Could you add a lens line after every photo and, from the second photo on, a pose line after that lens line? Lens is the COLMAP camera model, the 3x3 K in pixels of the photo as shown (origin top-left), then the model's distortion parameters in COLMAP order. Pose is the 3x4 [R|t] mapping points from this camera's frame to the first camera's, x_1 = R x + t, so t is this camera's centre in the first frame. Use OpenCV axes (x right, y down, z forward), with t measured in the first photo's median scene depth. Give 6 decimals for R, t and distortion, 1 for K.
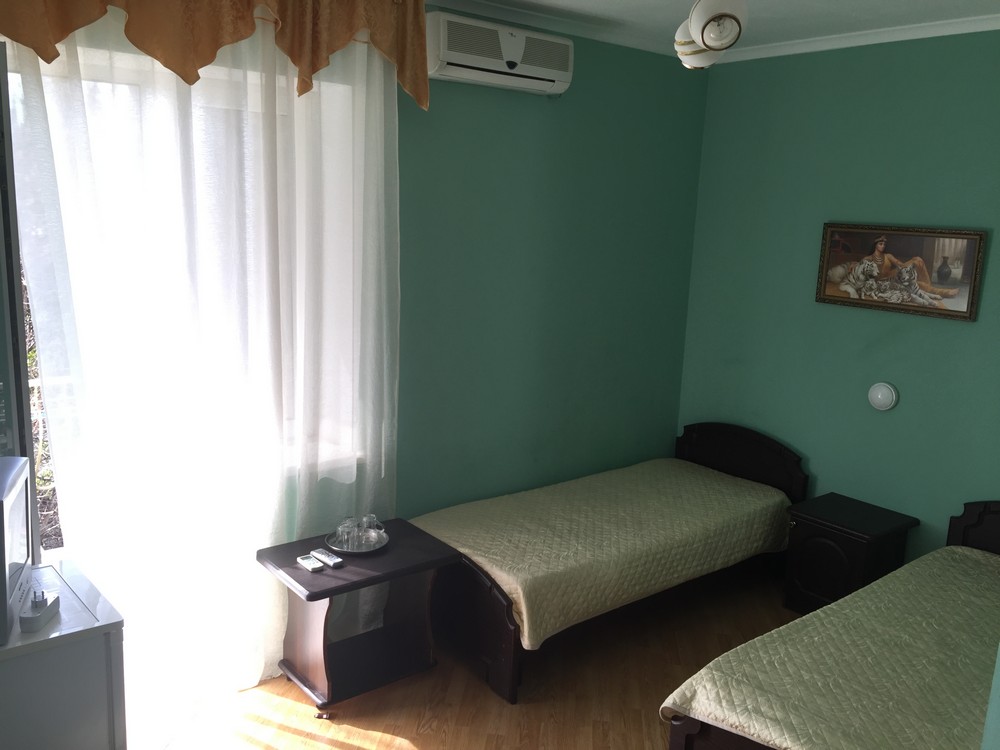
lens RADIAL K [[912.6, 0, 501.9], [0, 912.6, 393.6], [0, 0, 1]] dist [0.065251, -0.300927]
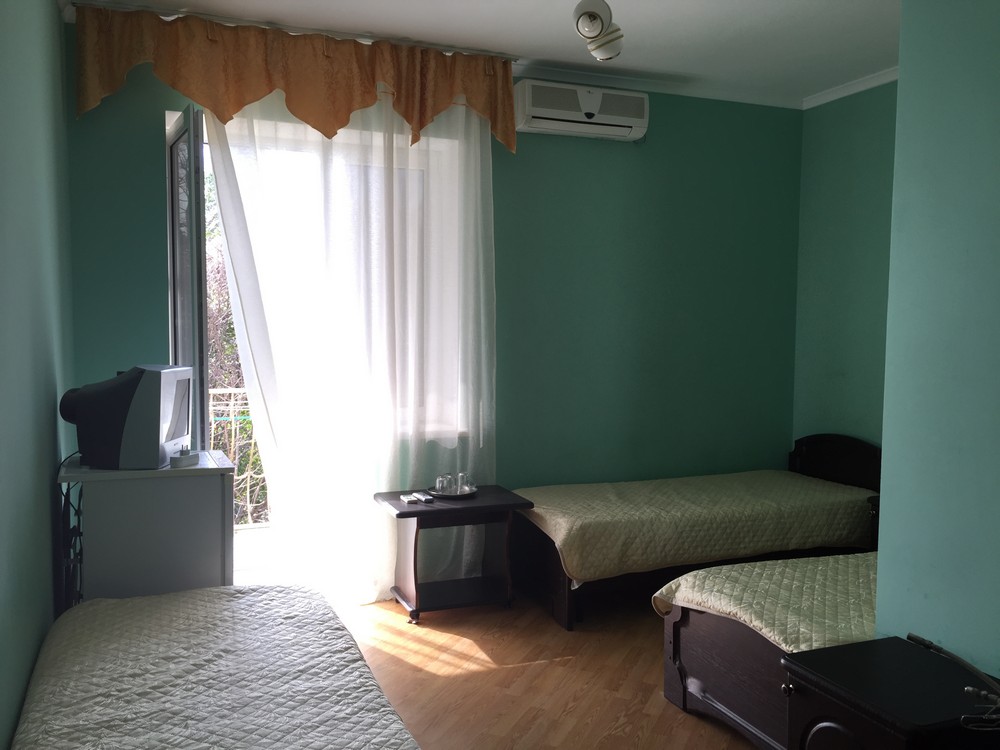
lens RADIAL K [[866.3, 0, 454.6], [0, 866.3, 378.5], [0, 0, 1]] dist [-0.018398, -0.010702]
pose [[0.948484, -0.014360, -0.316498, 0.217861], [-0.027335, 0.991538, -0.126904, 0.158758], [0.315643, 0.129018, 0.940066, -0.120274]]
